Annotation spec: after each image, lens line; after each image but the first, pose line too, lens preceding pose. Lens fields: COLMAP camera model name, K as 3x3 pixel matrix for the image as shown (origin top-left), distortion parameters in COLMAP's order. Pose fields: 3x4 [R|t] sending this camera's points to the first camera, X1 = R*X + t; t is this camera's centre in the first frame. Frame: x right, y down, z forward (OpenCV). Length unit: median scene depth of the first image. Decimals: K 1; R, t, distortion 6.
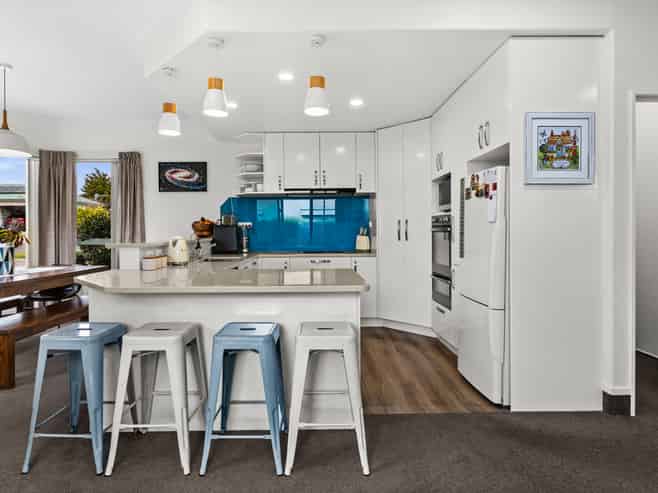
lens RADIAL K [[386.0, 0, 310.5], [0, 386.0, 232.3], [0, 0, 1]] dist [-0.001297, 0.000757]
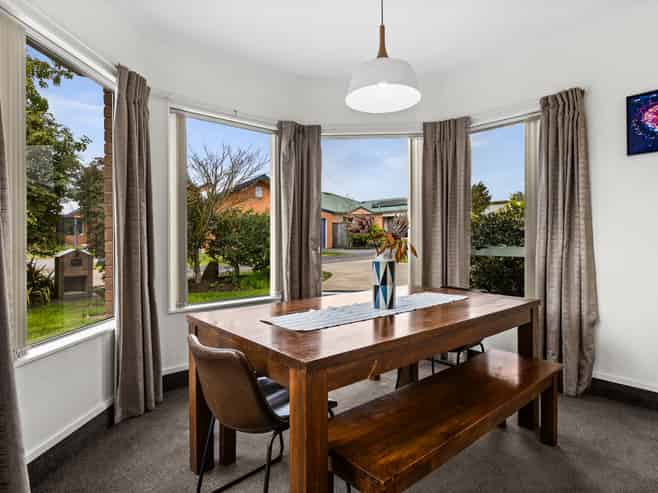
lens RADIAL K [[363.5, 0, 328.0], [0, 363.5, 238.0], [0, 0, 1]] dist [0.002205, 0.000715]
pose [[0.667415, -0.000020, -0.744686, -0.310462], [-0.001023, 0.999999, -0.000944, 0.003498], [0.744685, 0.001392, 0.667415, 0.406205]]
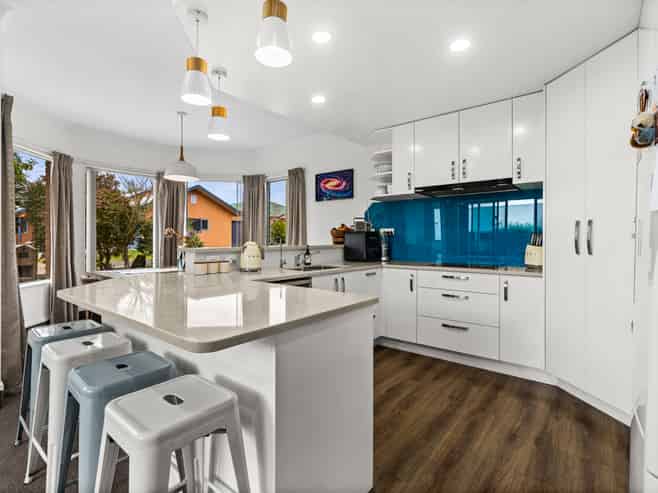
lens RADIAL K [[324.5, 0, 328.5], [0, 324.5, 237.0], [0, 0, 1]] dist [0.001116, 0.000286]
pose [[0.776097, 0.004286, -0.630599, 0.226028], [-0.007925, 0.999964, -0.002957, -0.001727], [0.630563, 0.007293, 0.776103, 0.318273]]
